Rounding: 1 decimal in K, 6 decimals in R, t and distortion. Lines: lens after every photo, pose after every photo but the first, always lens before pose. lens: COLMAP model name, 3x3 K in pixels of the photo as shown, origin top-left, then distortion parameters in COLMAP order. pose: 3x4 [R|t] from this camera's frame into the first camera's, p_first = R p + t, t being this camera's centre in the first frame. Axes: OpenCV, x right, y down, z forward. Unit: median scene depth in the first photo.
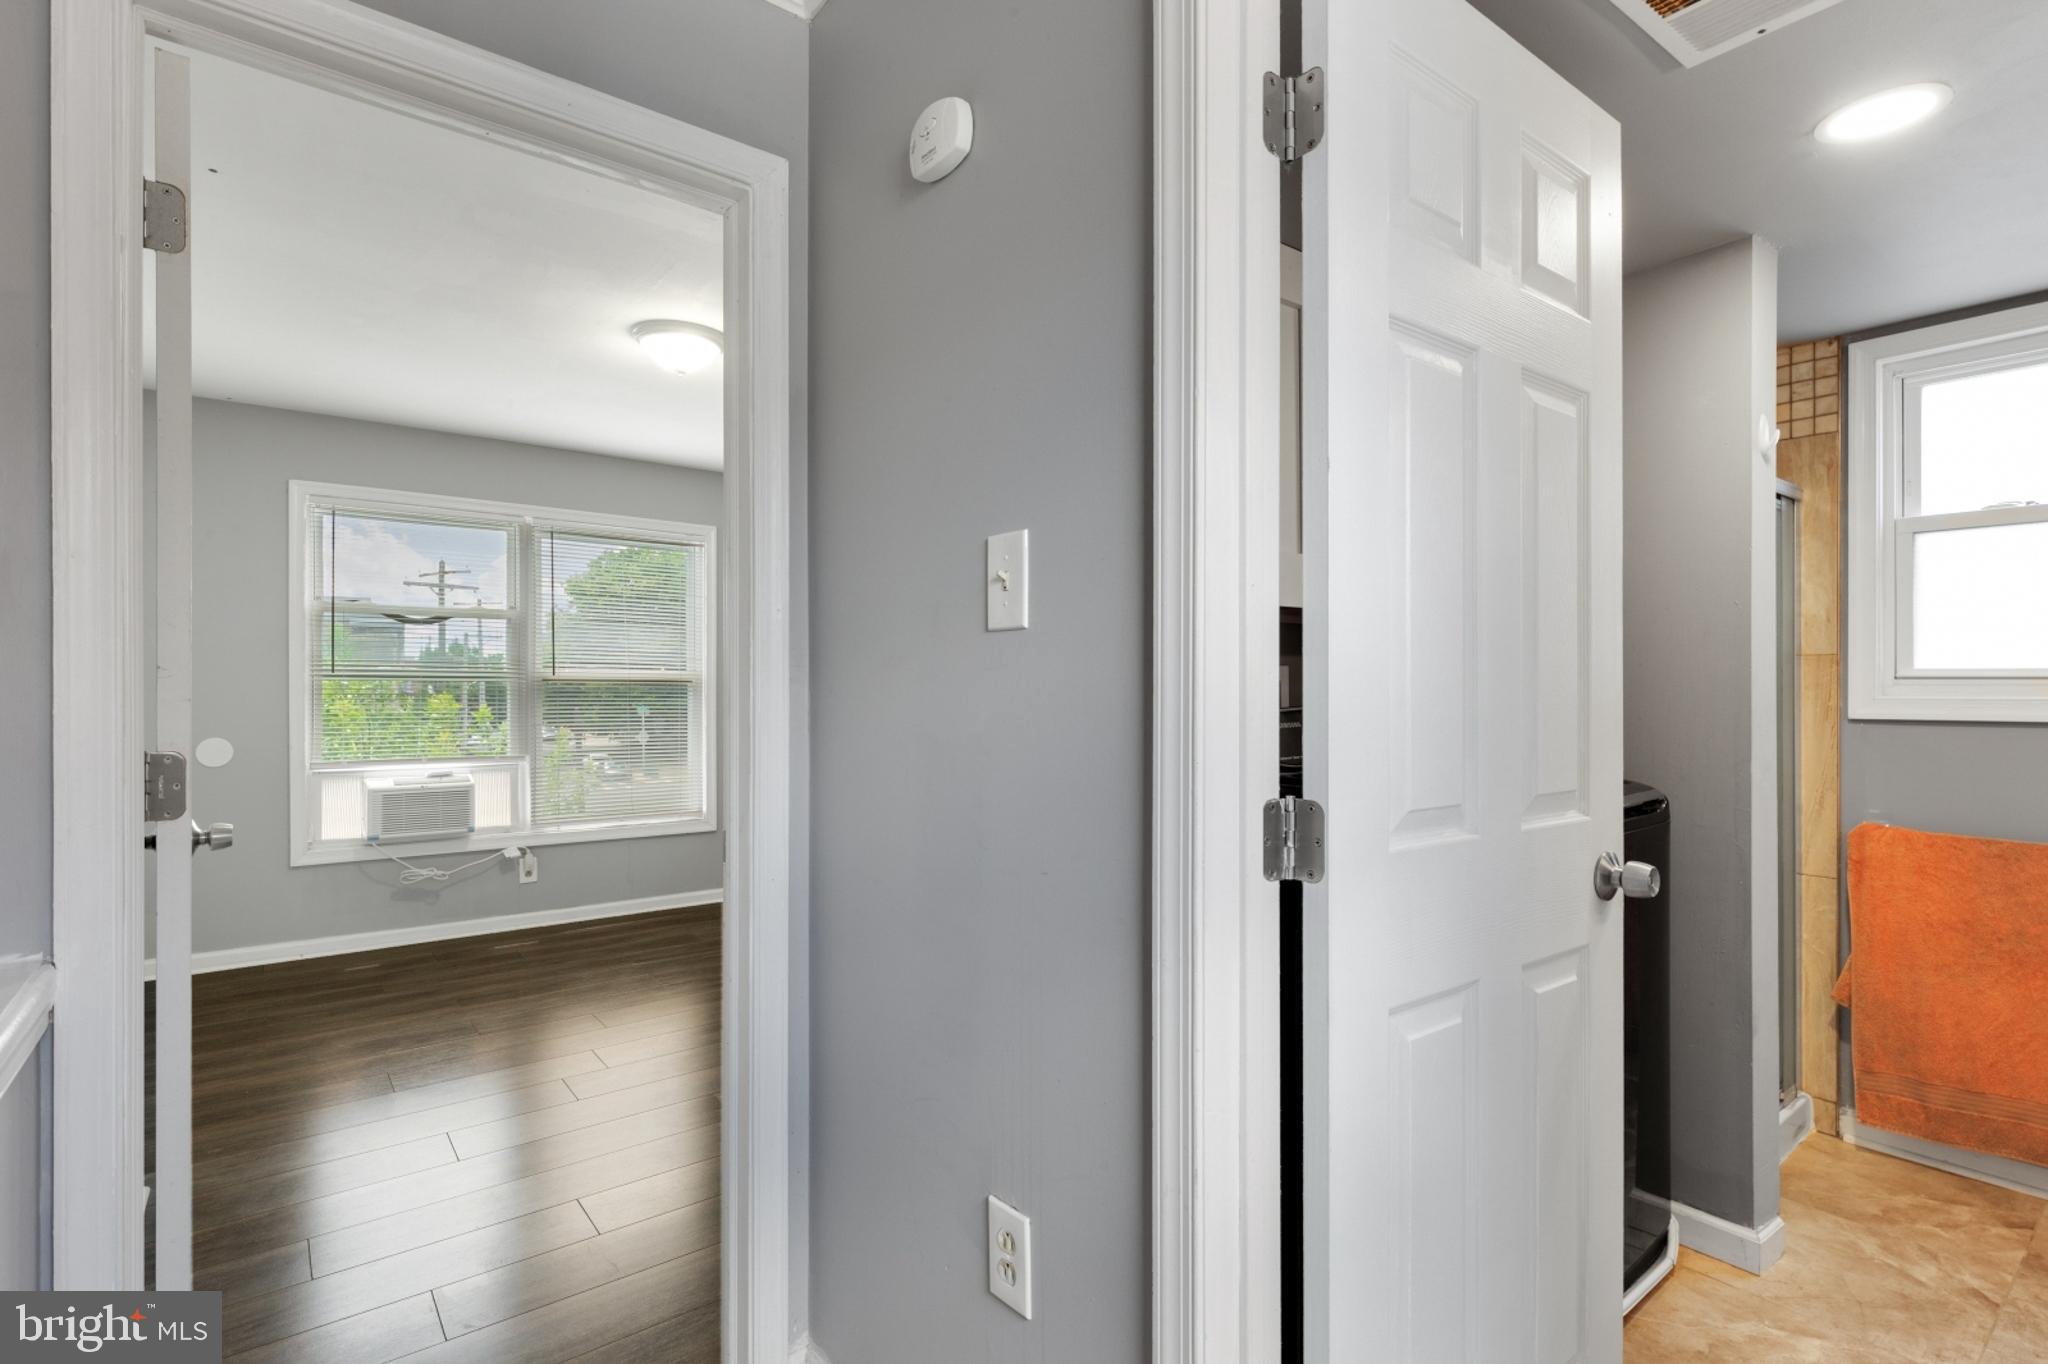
lens RADIAL K [[968.3, 0, 1032.5], [0, 968.3, 684.5], [0, 0, 1]] dist [-0.002709, -0.000749]
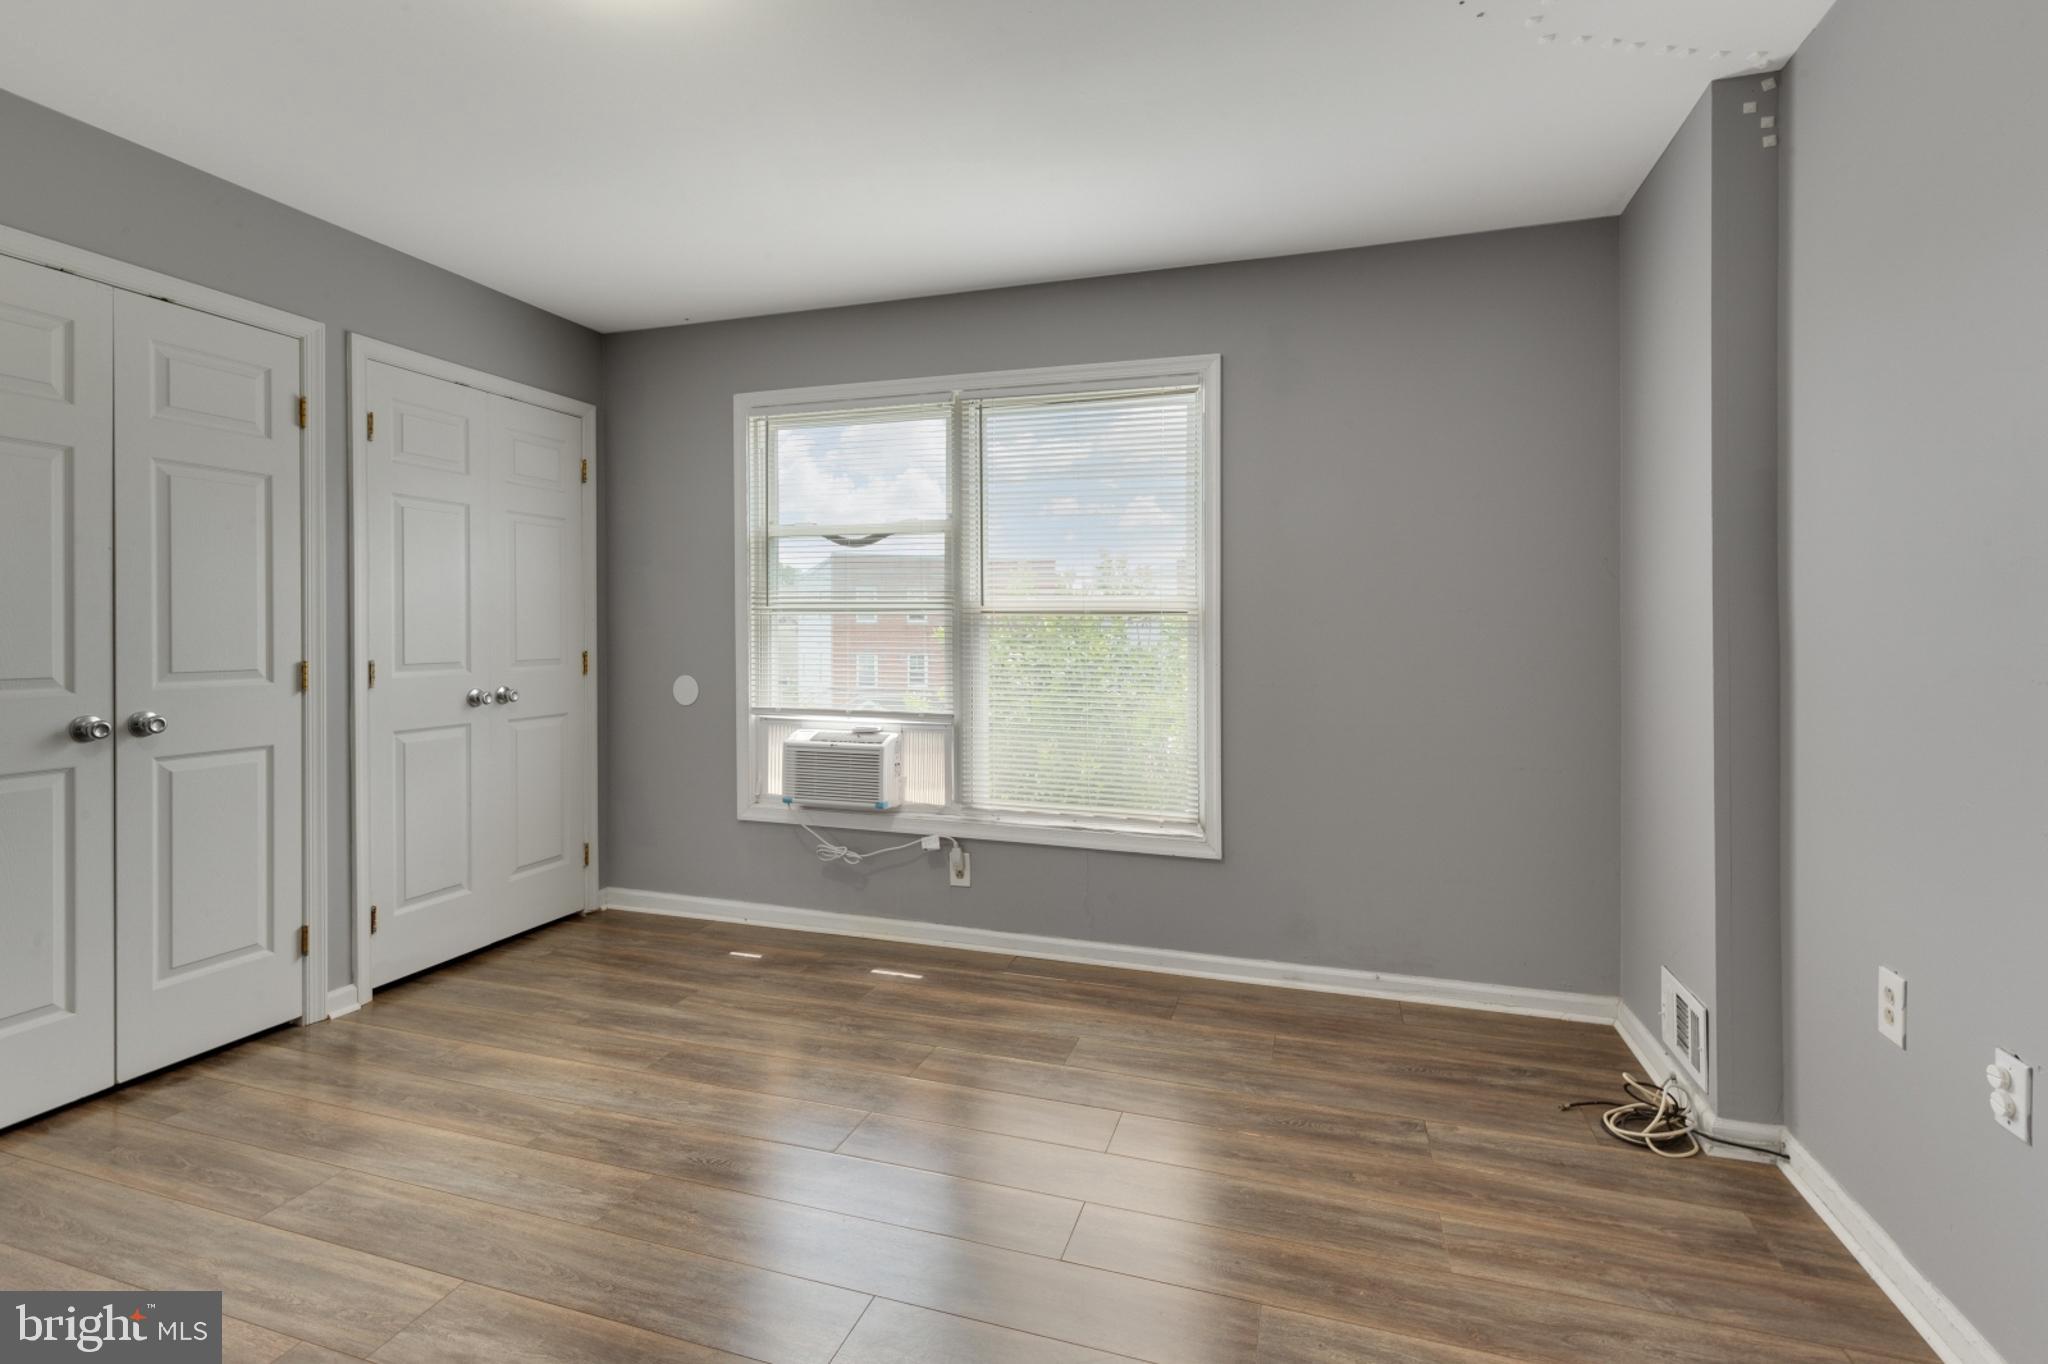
lens RADIAL K [[948.9, 0, 1020.3], [0, 948.9, 626.8], [0, 0, 1]] dist [0.003678, -0.000921]
pose [[0.550731, 0.001130, -0.834682, 0.108280], [0.002341, 0.999993, 0.002899, 0.004153], [0.834679, -0.003550, 0.550725, 0.628135]]
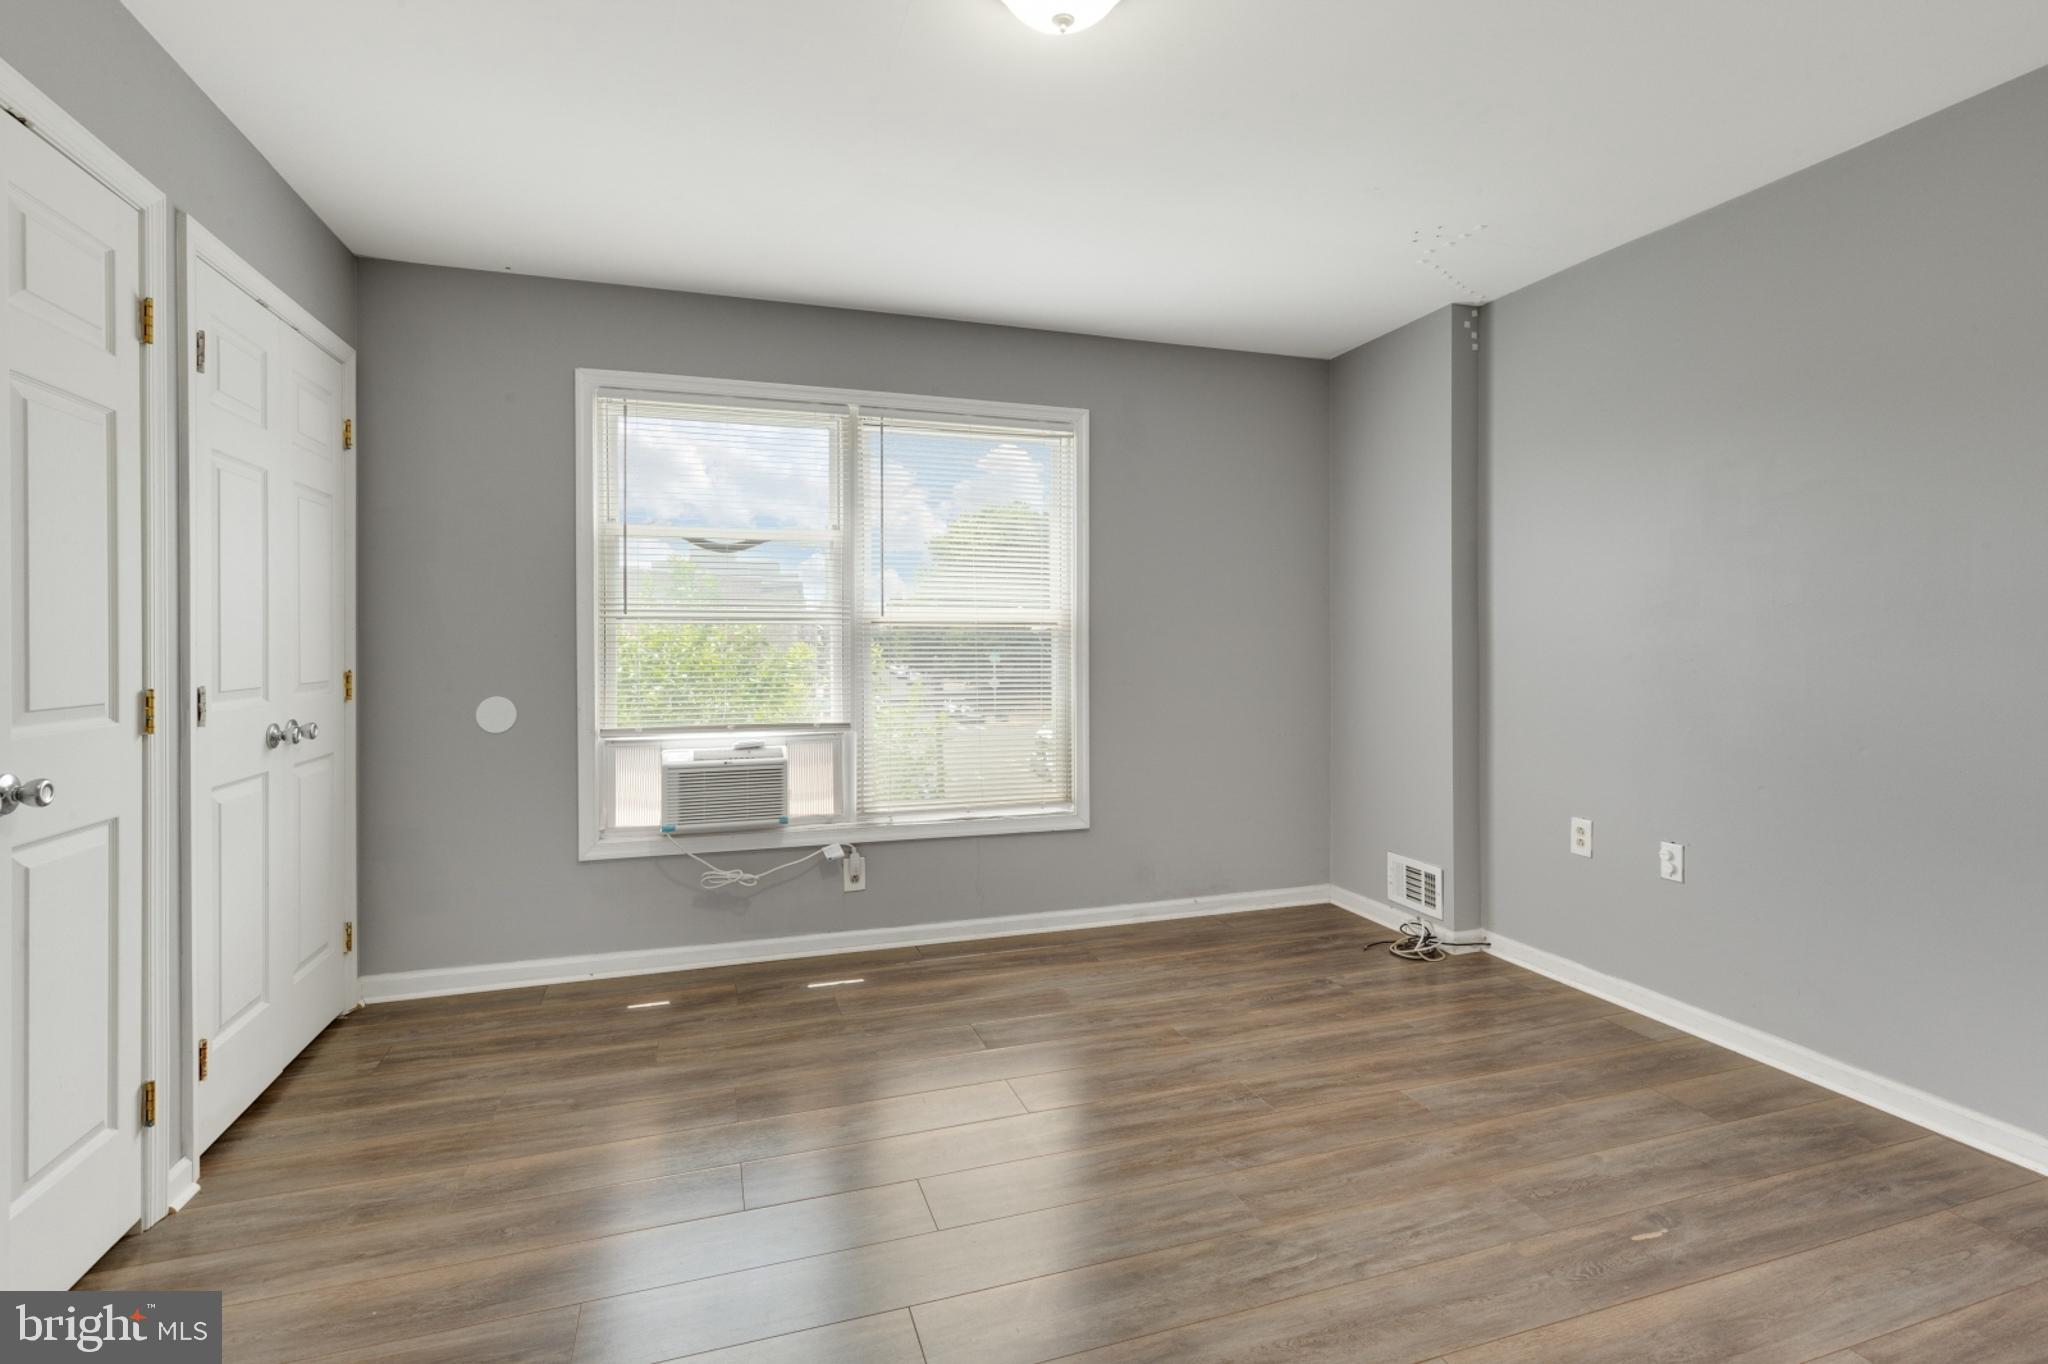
lens RADIAL K [[945.1, 0, 1018.8], [0, 945.1, 635.2], [0, 0, 1]] dist [0.002536, -0.000034]
pose [[0.937014, -0.003116, -0.349278, -0.139994], [0.004130, 0.999989, 0.002159, 0.004085], [0.349267, -0.003465, 0.937017, 0.347468]]
